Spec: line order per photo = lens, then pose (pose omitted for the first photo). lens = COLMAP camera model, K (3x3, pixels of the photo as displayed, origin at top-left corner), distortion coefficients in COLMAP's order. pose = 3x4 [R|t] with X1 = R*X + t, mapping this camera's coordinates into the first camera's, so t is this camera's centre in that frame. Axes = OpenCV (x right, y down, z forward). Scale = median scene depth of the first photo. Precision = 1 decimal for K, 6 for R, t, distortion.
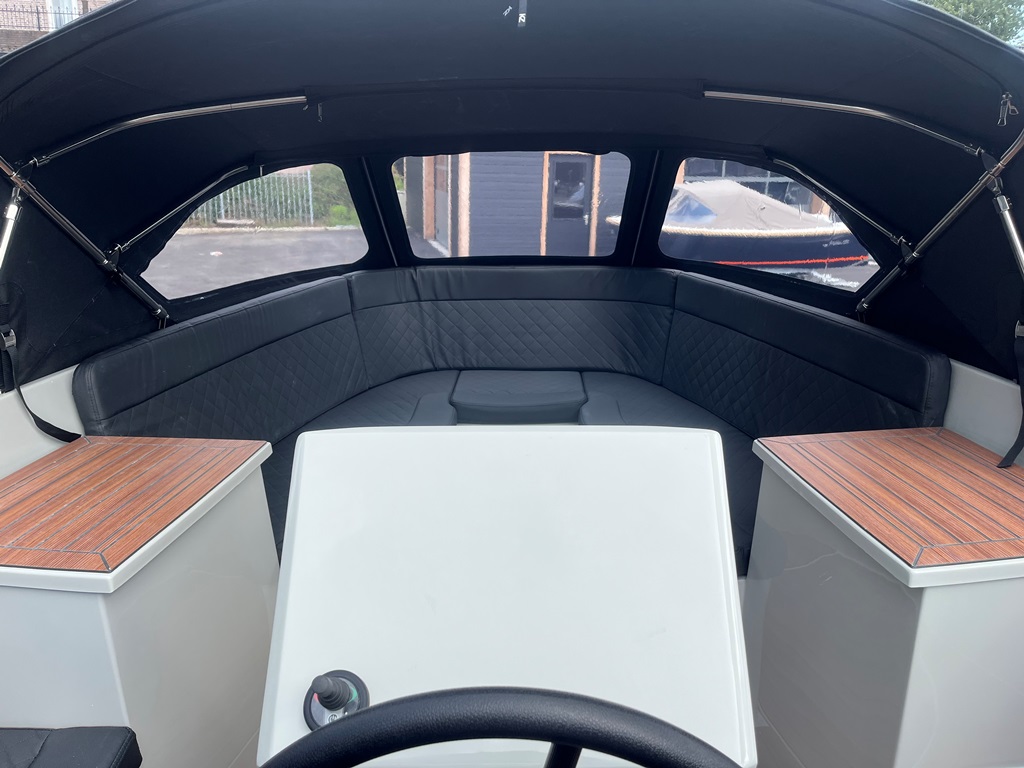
lens RADIAL K [[765.2, 0, 514.1], [0, 765.2, 375.9], [0, 0, 1]] dist [0.067961, -0.091590]
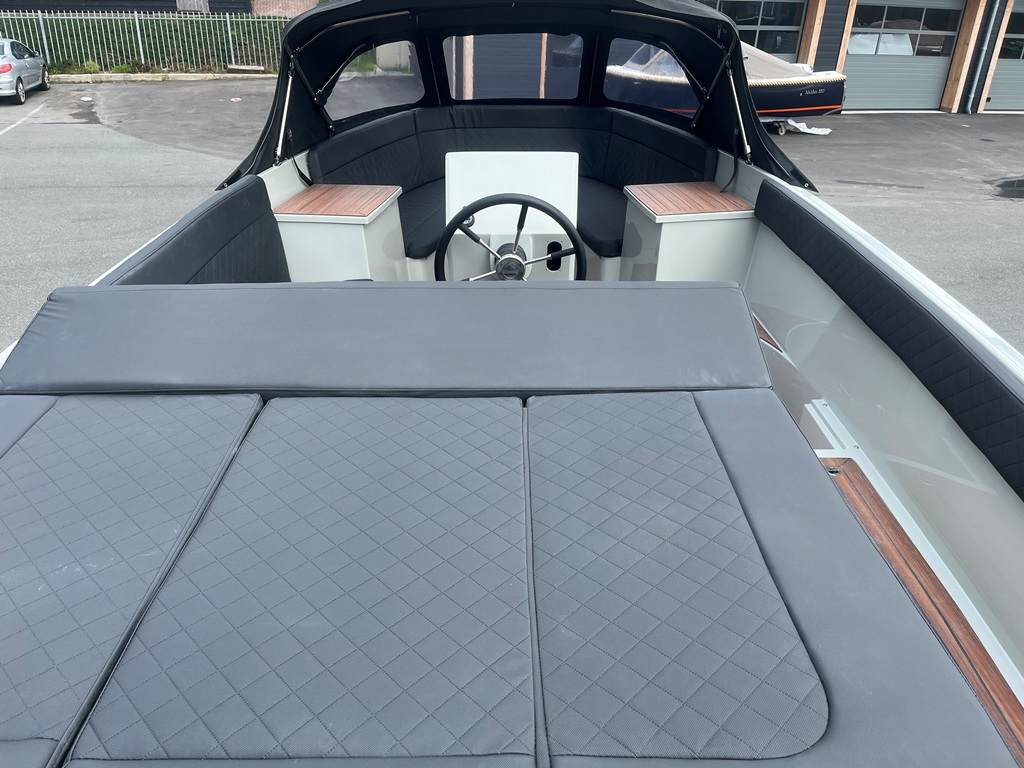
lens RADIAL K [[752.8, 0, 512.0], [0, 752.8, 384.0], [0, 0, 1]] dist [0.040914, -0.054045]
pose [[0.999983, 0.005717, -0.001245, 0.000525], [-0.005359, 0.980358, 0.197154, 0.121263], [0.002347, -0.197144, 0.980372, -0.691474]]
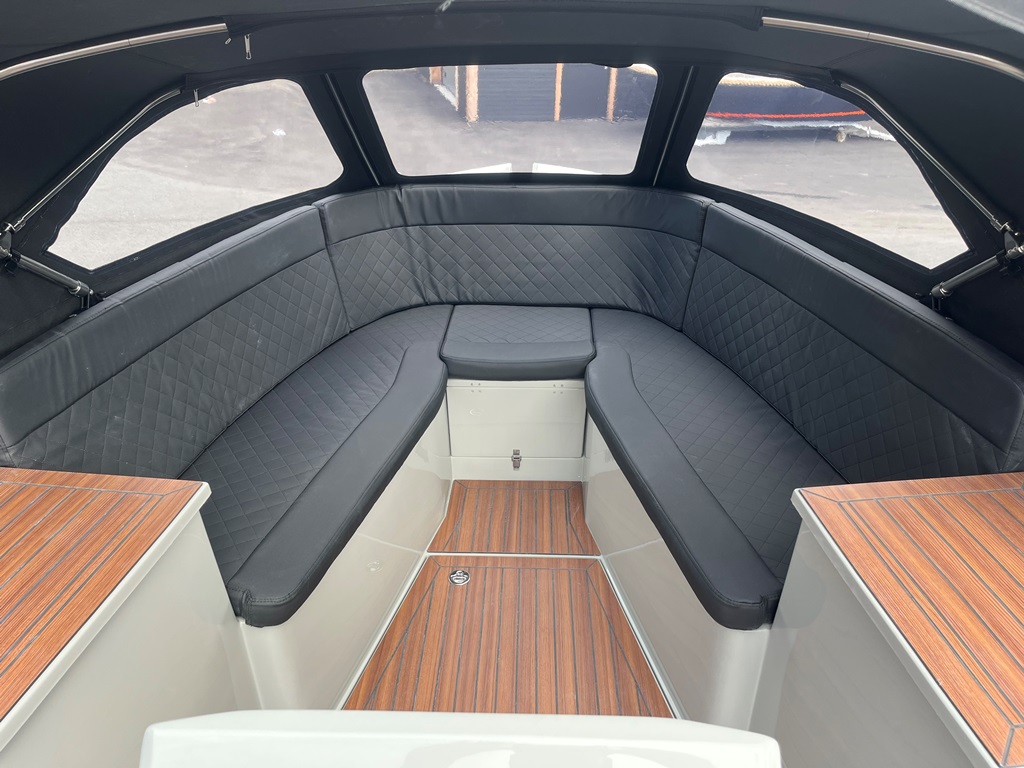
lens RADIAL K [[764.6, 0, 507.1], [0, 764.6, 382.6], [0, 0, 1]] dist [0.075006, -0.100992]
pose [[0.999648, 0.011021, -0.024117, 0.015051], [-0.005877, 0.979001, 0.203773, -0.110196], [0.025857, -0.203559, 0.978721, 0.124606]]
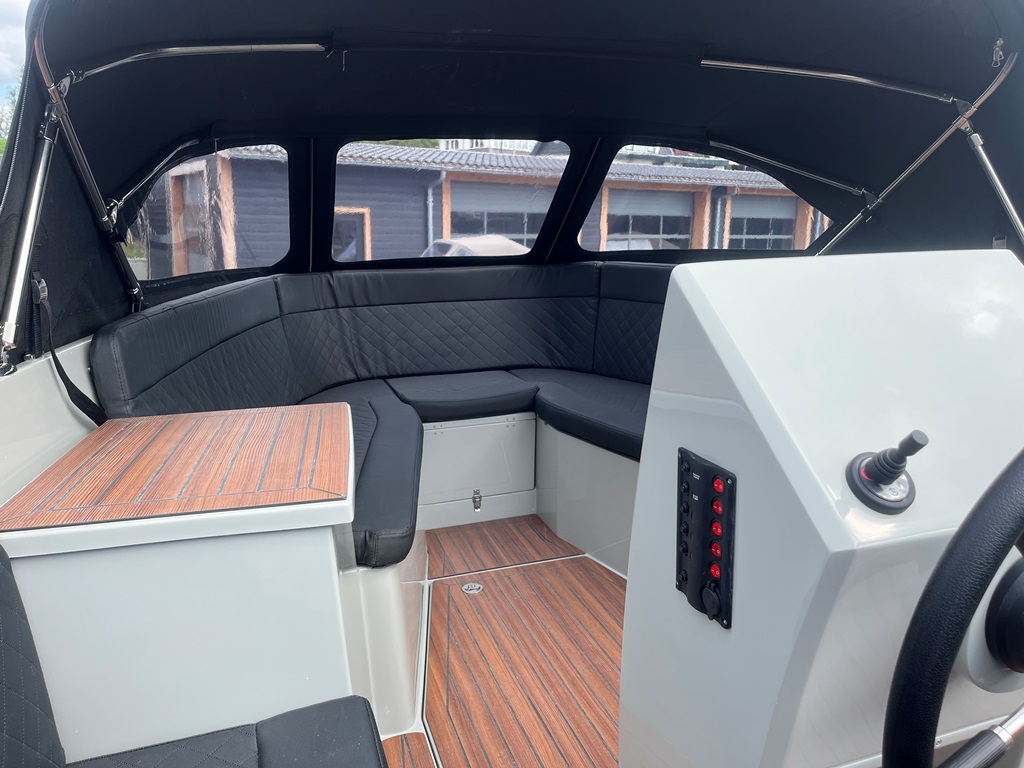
lens RADIAL K [[765.2, 0, 514.1], [0, 765.2, 375.9], [0, 0, 1]] dist [0.067961, -0.091590]
pose [[0.946160, -0.076623, 0.314498, -0.238720], [0.103159, 0.992297, -0.068592, 0.078028], [-0.306820, 0.097343, 0.946777, 0.053564]]
